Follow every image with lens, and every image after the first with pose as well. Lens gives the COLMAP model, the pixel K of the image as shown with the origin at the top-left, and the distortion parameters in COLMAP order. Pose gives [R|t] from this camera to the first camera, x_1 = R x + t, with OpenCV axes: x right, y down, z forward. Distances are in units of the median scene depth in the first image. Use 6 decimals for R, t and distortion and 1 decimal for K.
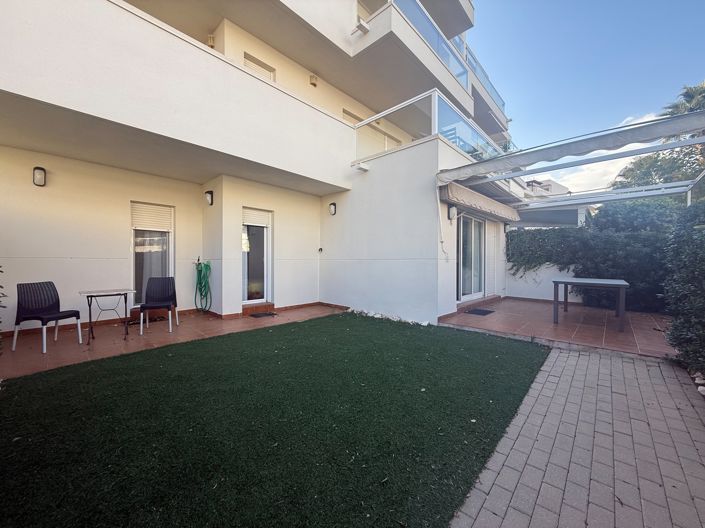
lens RADIAL K [[279.1, 0, 352.0], [0, 279.1, 261.7], [0, 0, 1]] dist [-0.001927, -0.000659]
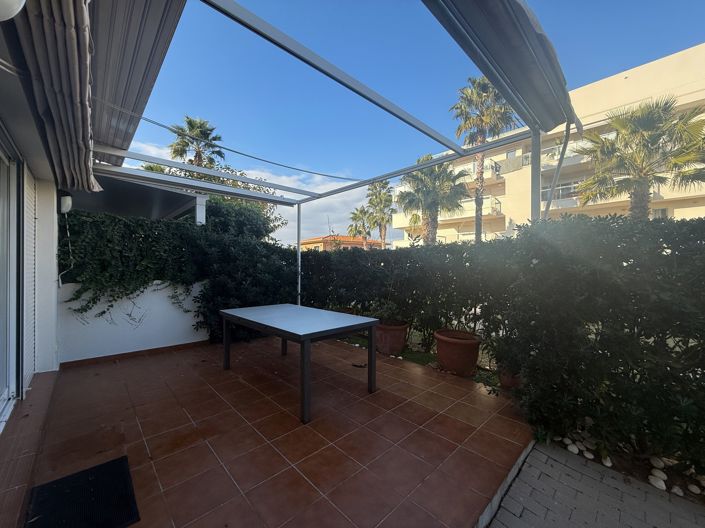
lens RADIAL K [[279.1, 0, 352.0], [0, 279.1, 262.7], [0, 0, 1]] dist [-0.001927, -0.000659]
pose [[0.063446, -0.003379, 0.997980, 0.160764], [0.003279, 0.999990, 0.003177, -0.031939], [-0.997980, 0.003071, 0.063456, 0.543226]]
